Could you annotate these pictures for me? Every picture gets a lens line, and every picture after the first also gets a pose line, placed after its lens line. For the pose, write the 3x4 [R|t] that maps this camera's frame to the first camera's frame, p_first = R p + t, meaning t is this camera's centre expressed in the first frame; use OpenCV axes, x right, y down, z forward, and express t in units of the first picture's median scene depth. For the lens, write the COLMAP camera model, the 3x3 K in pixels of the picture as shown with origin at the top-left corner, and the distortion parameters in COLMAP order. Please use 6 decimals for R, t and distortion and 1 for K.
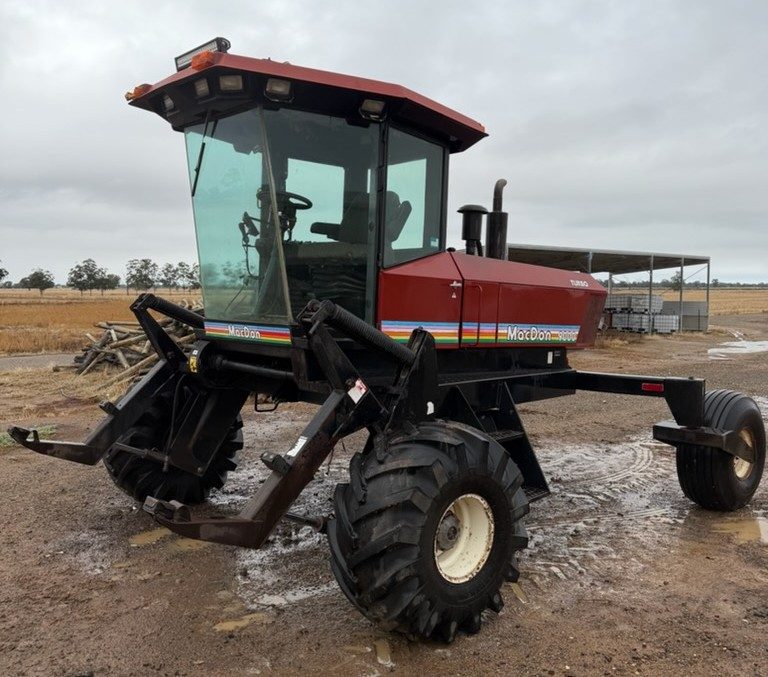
lens RADIAL K [[719.0, 0, 384.0], [0, 719.0, 338.5], [0, 0, 1]] dist [-0.007913, -0.013610]
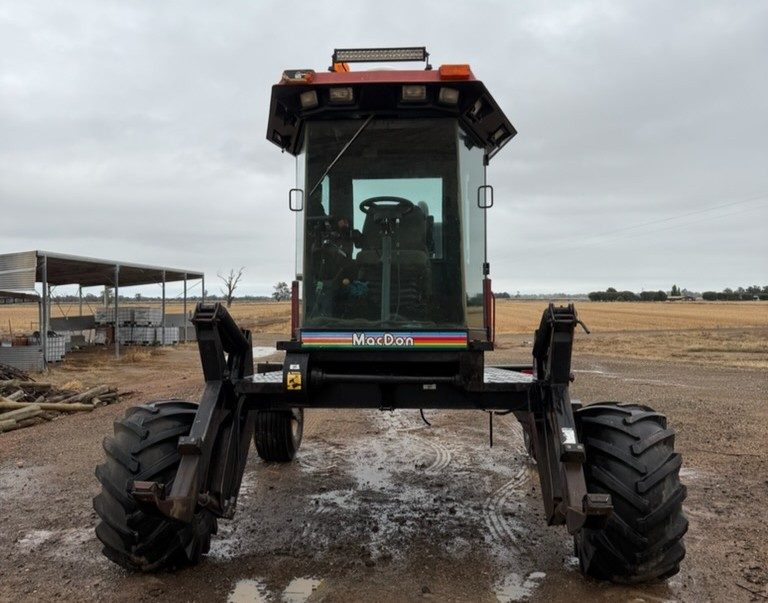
lens RADIAL K [[722.0, 0, 384.0], [0, 722.0, 301.5], [0, 0, 1]] dist [-0.060661, -0.009718]
pose [[0.730376, 0.000023, 0.683045, -0.097130], [0.048492, 0.997475, -0.051885, -0.001153], [-0.681321, 0.071018, 0.728531, 0.035438]]
